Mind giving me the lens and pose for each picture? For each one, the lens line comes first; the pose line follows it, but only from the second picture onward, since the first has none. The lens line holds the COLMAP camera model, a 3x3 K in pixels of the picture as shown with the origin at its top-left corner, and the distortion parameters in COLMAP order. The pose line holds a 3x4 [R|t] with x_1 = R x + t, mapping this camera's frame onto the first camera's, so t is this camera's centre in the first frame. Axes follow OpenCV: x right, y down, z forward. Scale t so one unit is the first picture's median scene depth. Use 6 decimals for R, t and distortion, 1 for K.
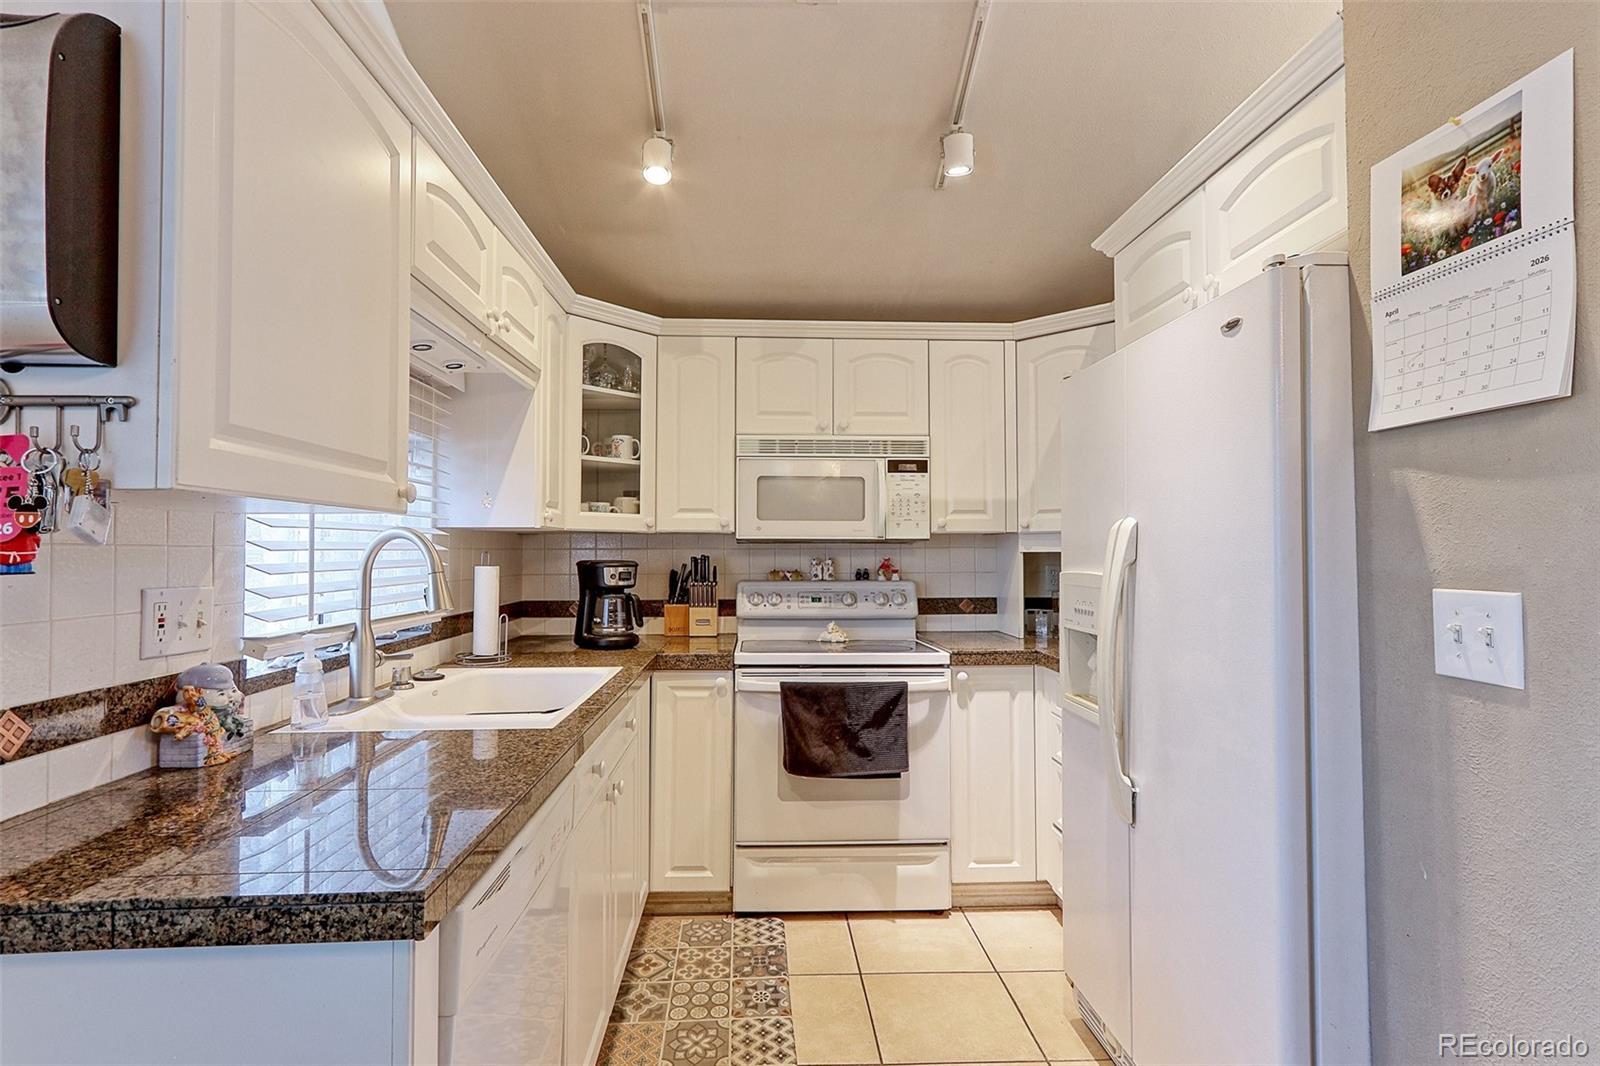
lens RADIAL K [[771.5, 0, 792.3], [0, 771.5, 529.1], [0, 0, 1]] dist [-0.001369, 0.006443]
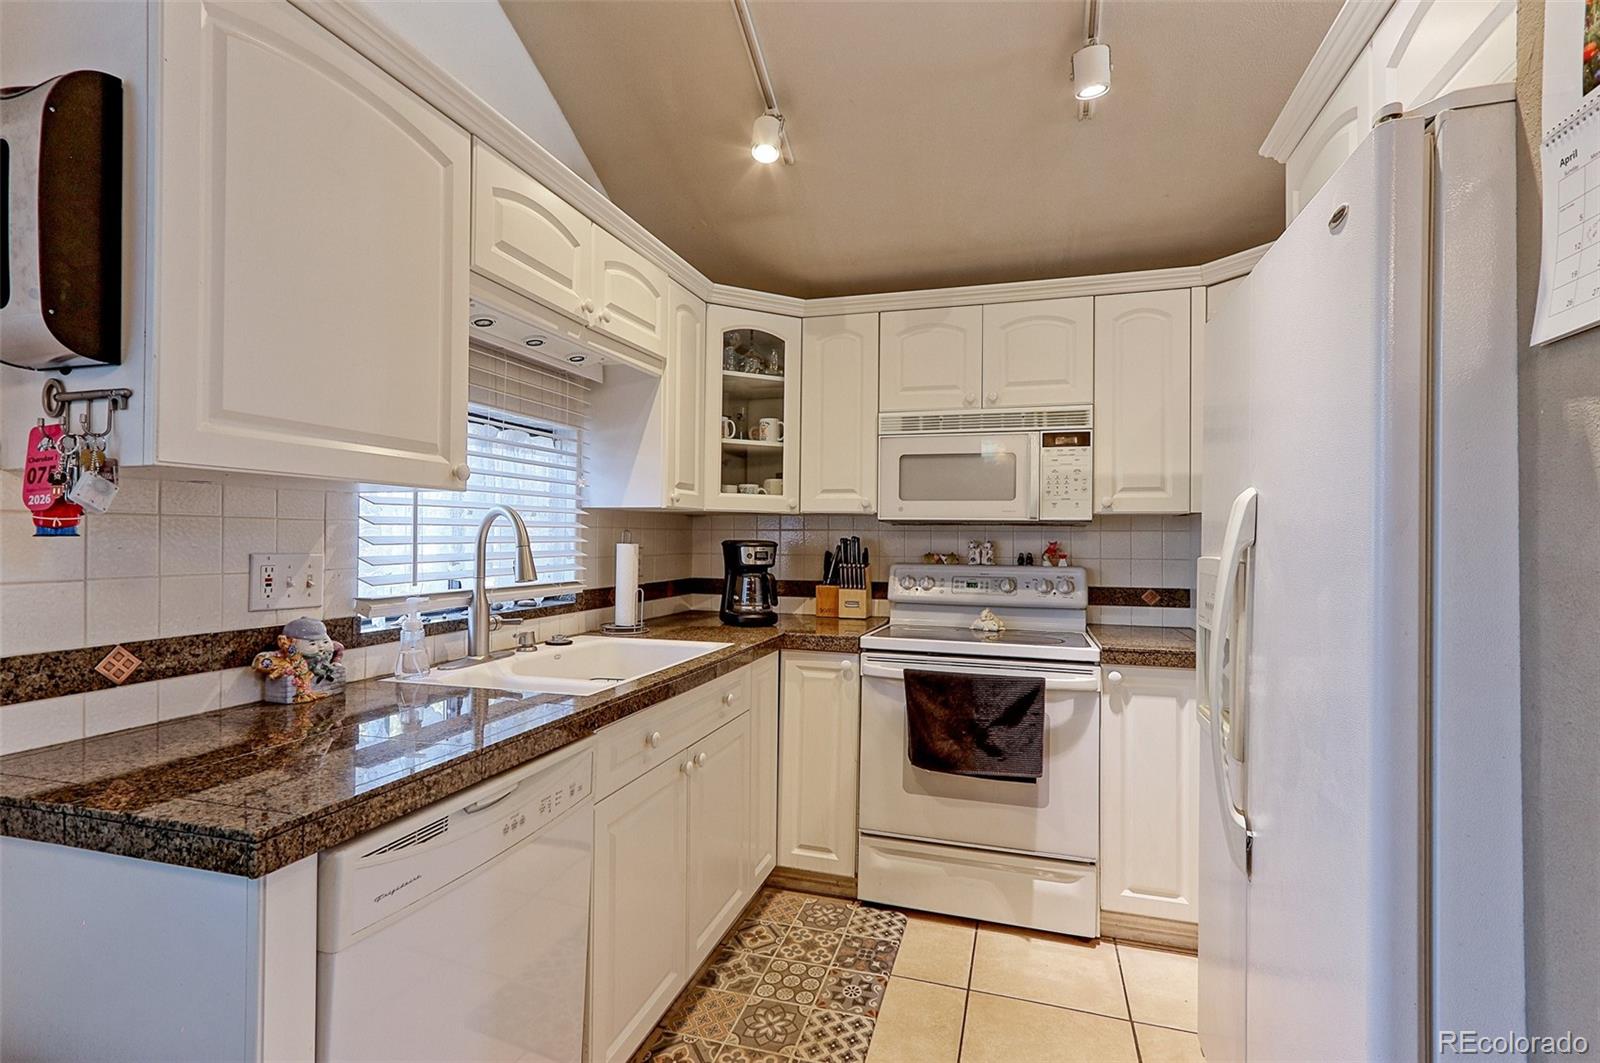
lens RADIAL K [[751.7, 0, 794.7], [0, 751.7, 527.7], [0, 0, 1]] dist [0.001355, 0.005629]
pose [[0.942224, 0.004843, -0.334948, 0.168201], [0.000547, 0.999872, 0.015995, 0.008361], [0.334983, -0.015254, 0.942101, 0.079511]]
